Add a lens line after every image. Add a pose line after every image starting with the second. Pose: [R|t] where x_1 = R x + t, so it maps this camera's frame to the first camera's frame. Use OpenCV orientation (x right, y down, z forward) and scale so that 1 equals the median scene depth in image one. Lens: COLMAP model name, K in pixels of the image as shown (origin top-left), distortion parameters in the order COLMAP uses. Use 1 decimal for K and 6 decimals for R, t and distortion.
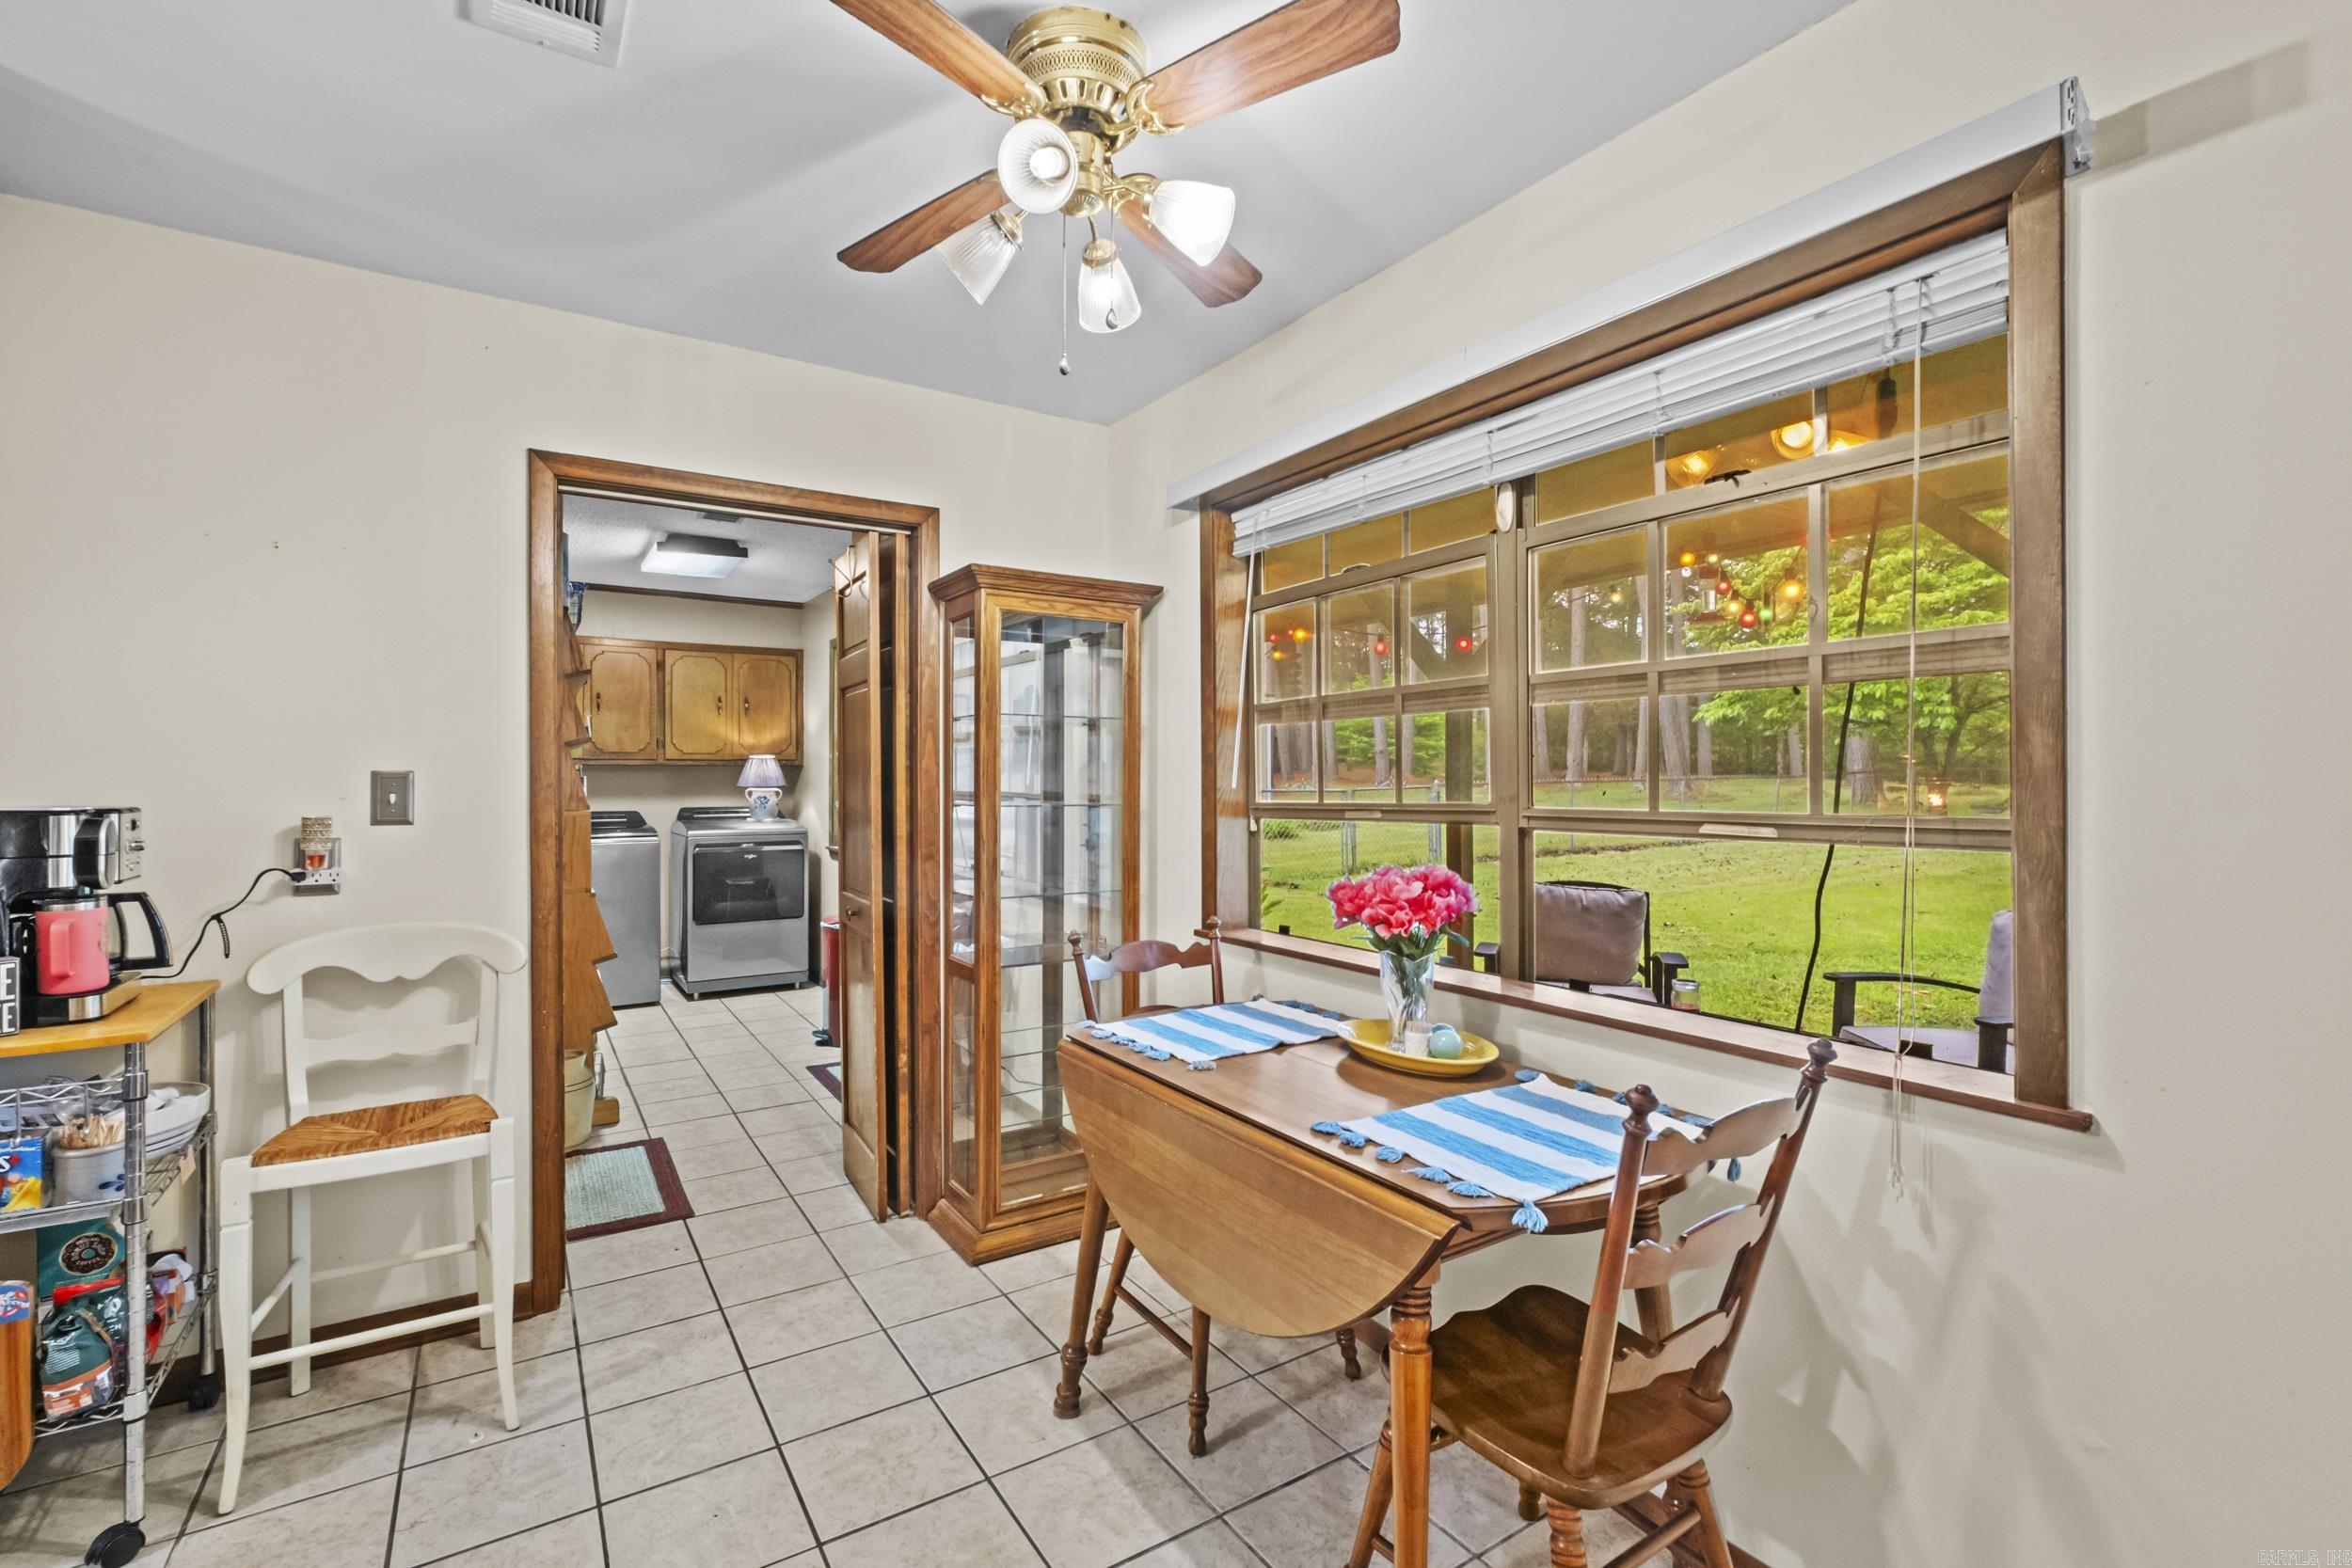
lens RADIAL K [[1055.3, 0, 1162.3], [0, 1055.3, 772.2], [0, 0, 1]] dist [-0.006319, 0.000608]
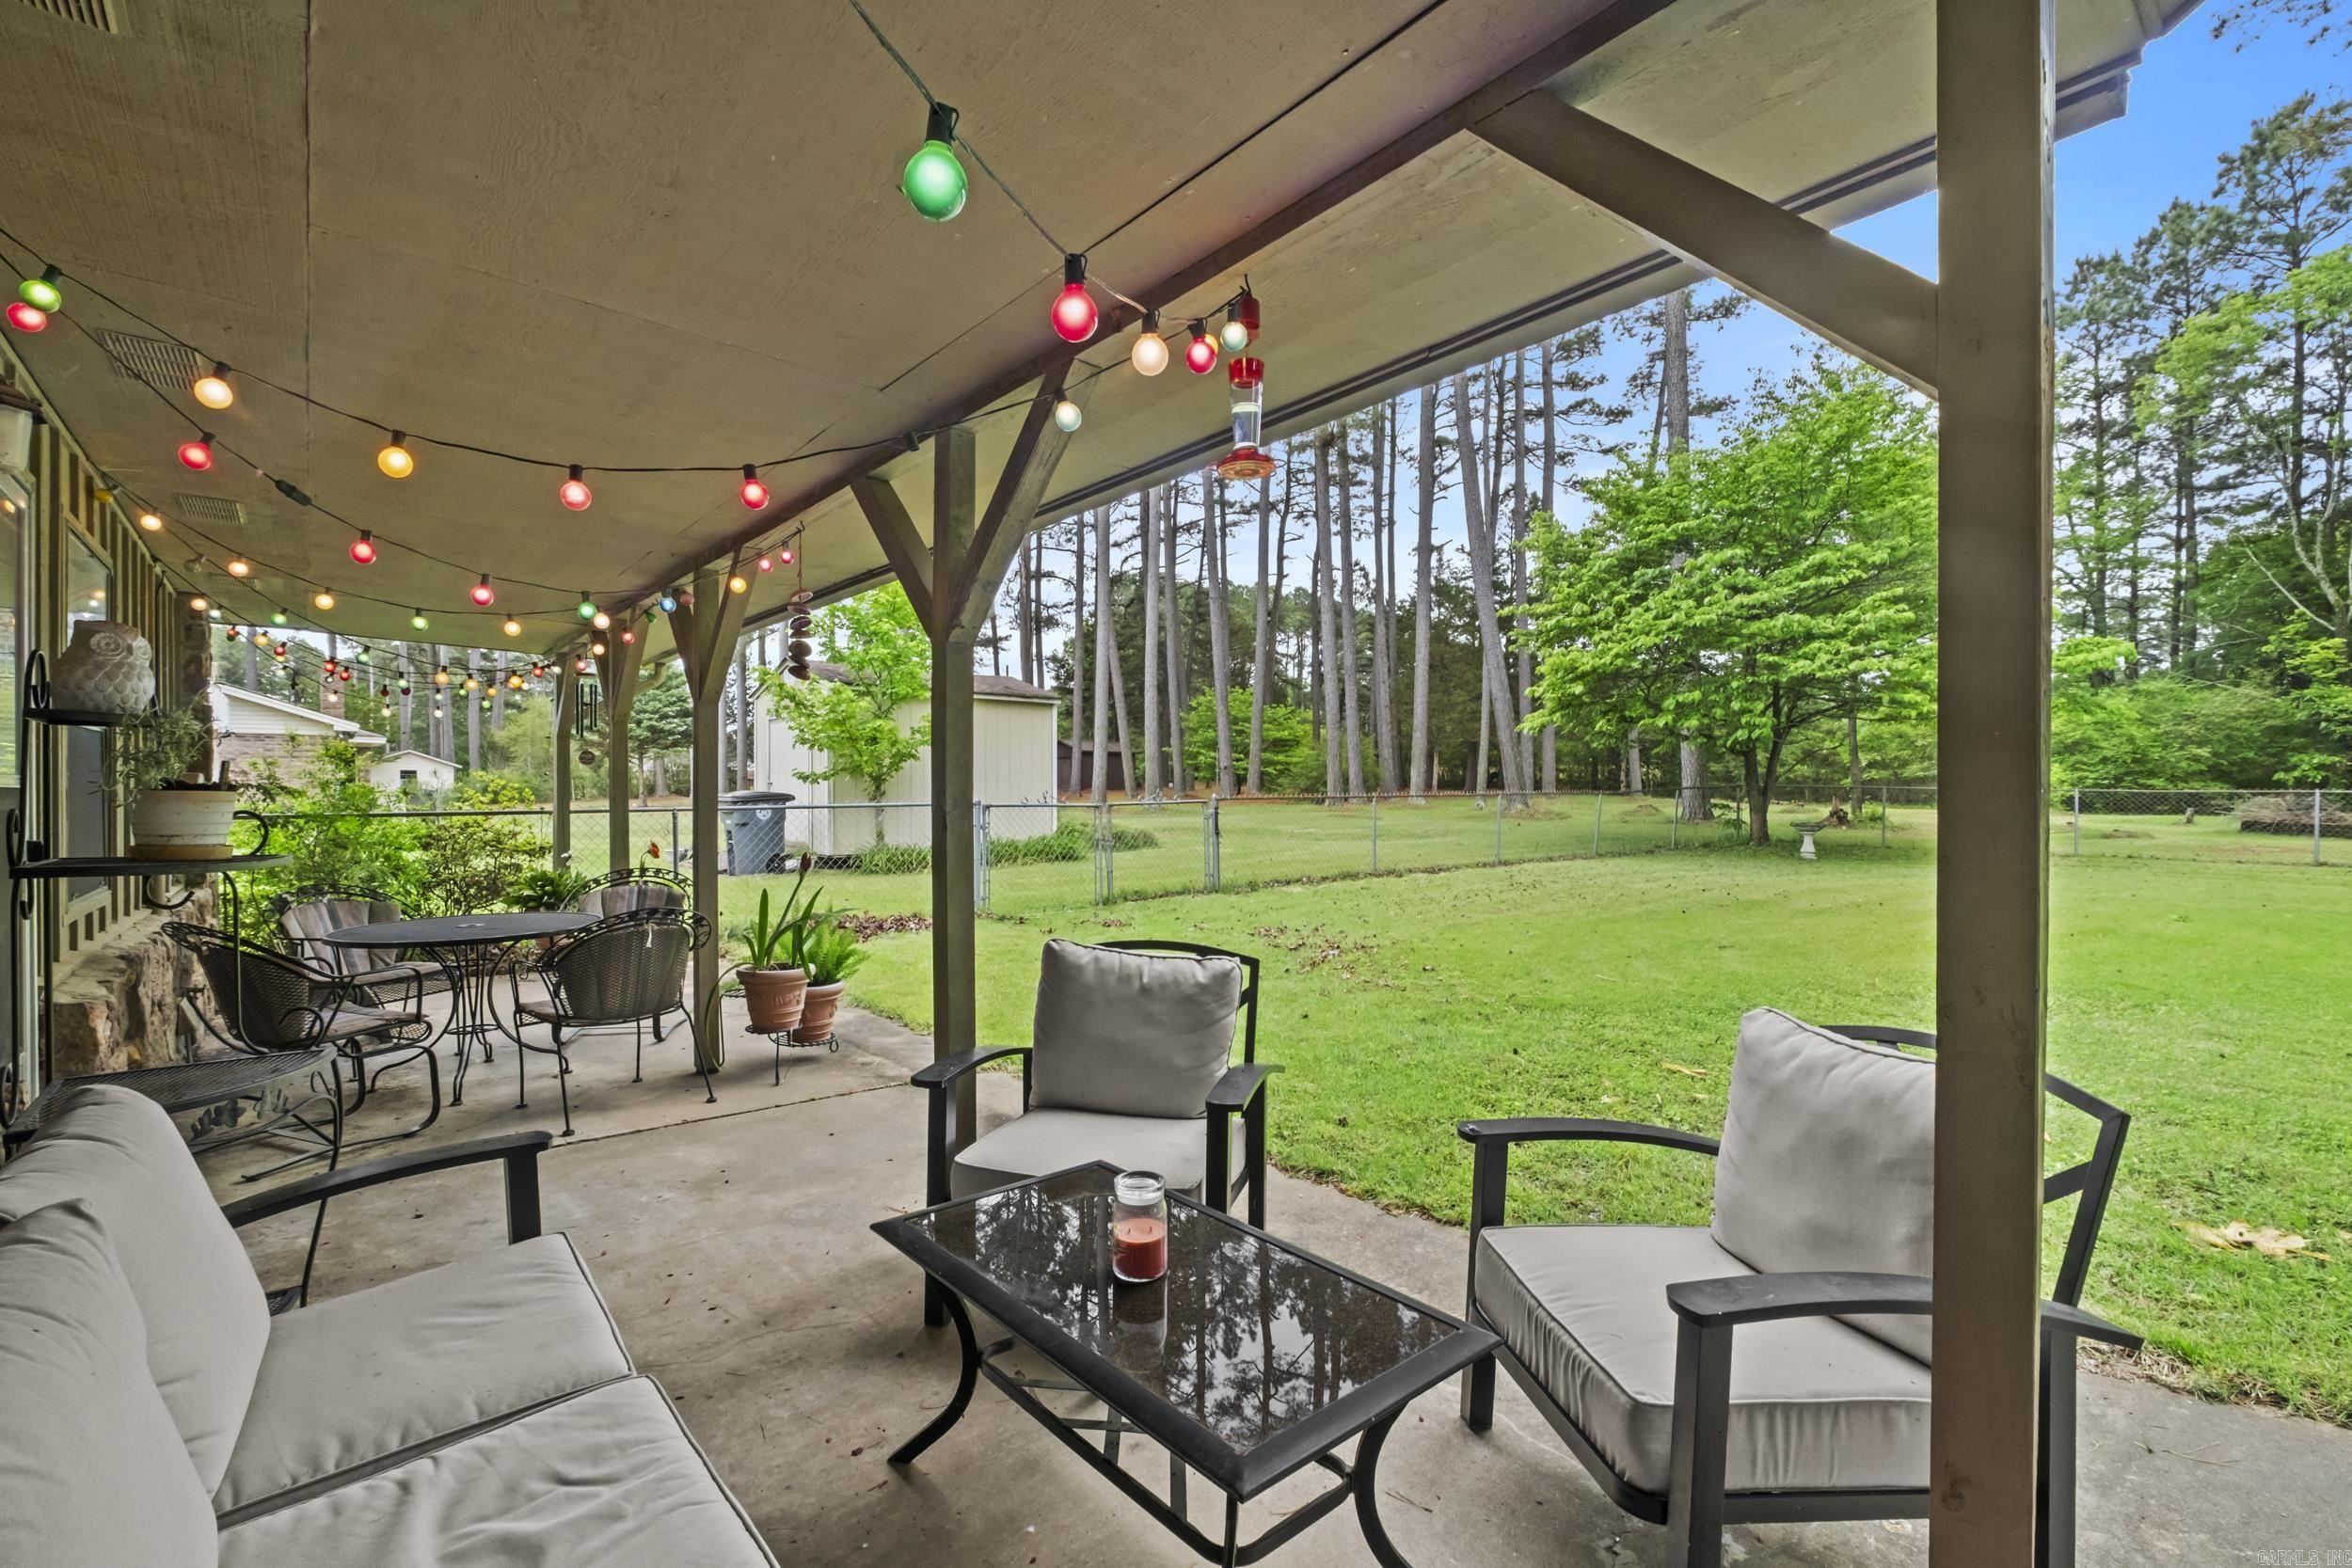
lens RADIAL K [[1055.3, 0, 1191.8], [0, 1055.3, 794.7], [0, 0, 1]] dist [-0.006319, 0.000608]
pose [[0.991588, 0.002728, 0.129408, 0.114243], [-0.003206, 0.999989, 0.003491, 0.004985], [-0.129397, -0.003877, 0.991585, 0.129625]]
